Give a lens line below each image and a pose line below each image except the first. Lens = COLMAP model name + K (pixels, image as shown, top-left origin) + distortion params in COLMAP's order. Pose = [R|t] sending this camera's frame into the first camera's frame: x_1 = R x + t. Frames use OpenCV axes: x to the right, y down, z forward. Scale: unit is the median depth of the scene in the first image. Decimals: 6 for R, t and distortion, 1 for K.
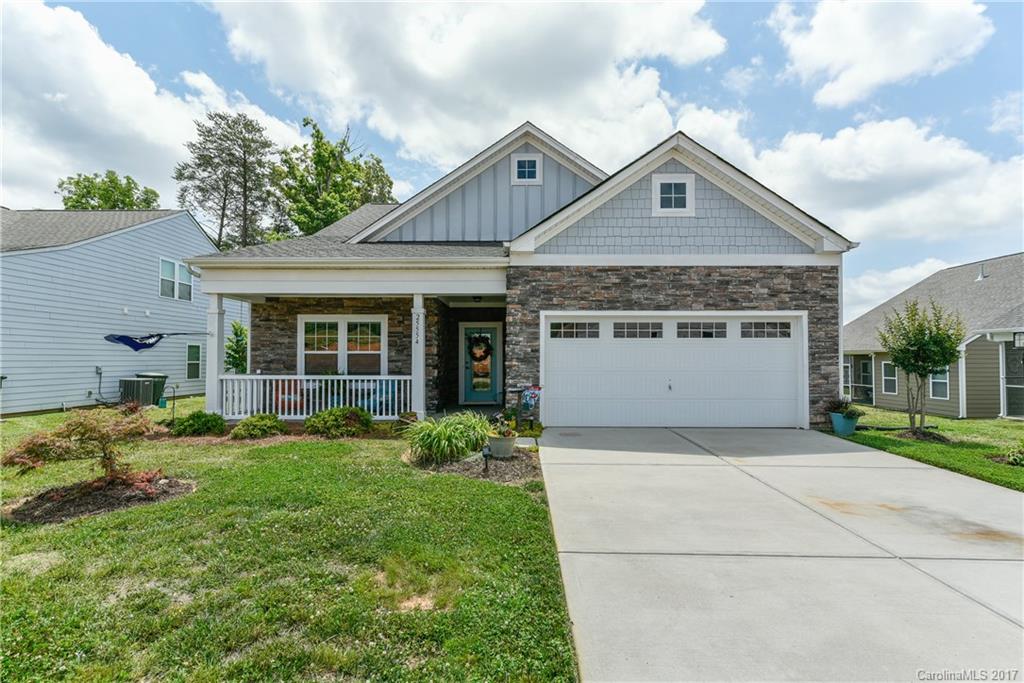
lens RADIAL K [[489.1, 0, 512.0], [0, 489.1, 341.5], [0, 0, 1]] dist [-0.001060, 0.000020]
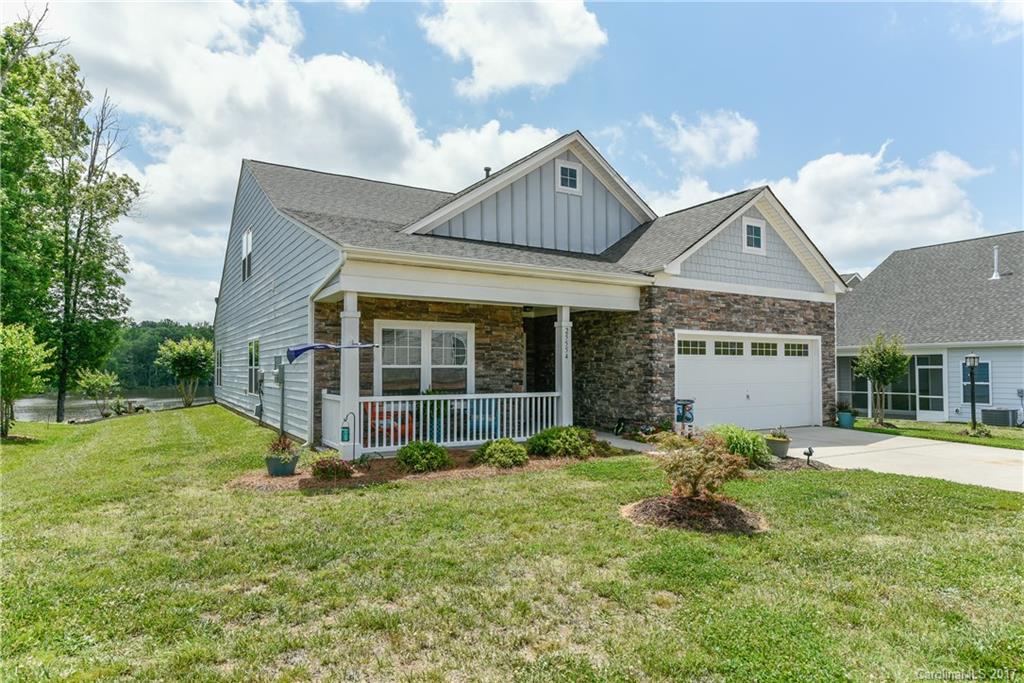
lens RADIAL K [[613.5, 0, 512.0], [0, 613.5, 341.5], [0, 0, 1]] dist [-0.000401, -0.001281]
pose [[0.844267, 0.022425, 0.535454, -0.944874], [-0.015794, 0.999731, -0.016966, -0.006839], [-0.535691, 0.005866, 0.844394, 0.049249]]
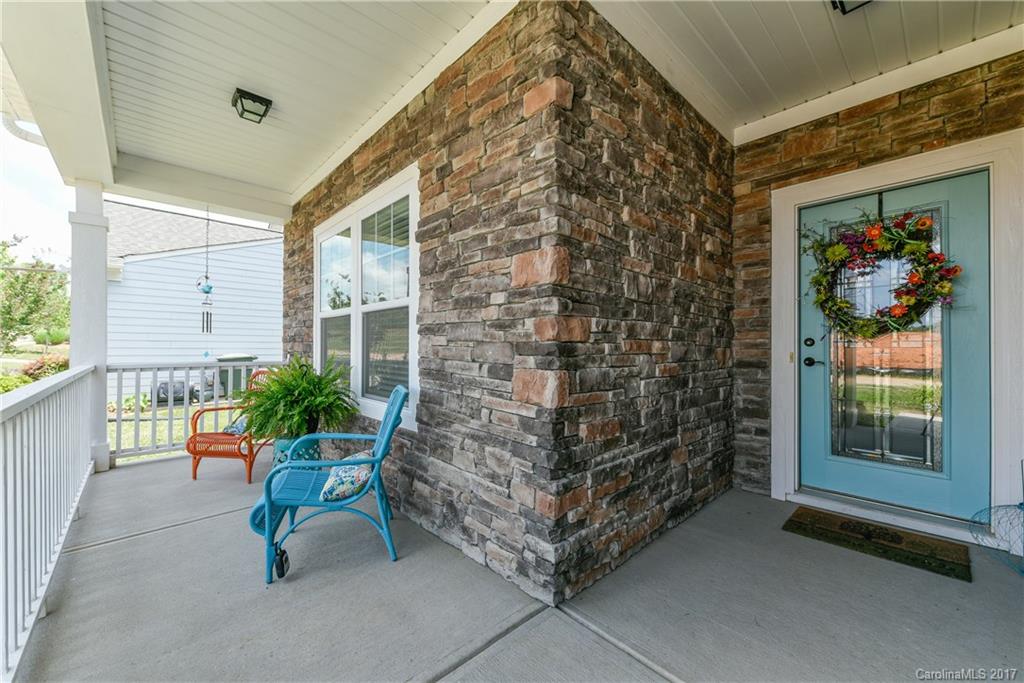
lens RADIAL K [[402.4, 0, 519.1], [0, 402.4, 345.1], [0, 0, 1]] dist [0.000517, -0.000004]
pose [[0.704964, -0.001108, -0.709242, -0.071227], [0.024599, 0.999435, 0.022889, 0.052017], [0.708816, -0.033582, 0.704594, 1.061565]]
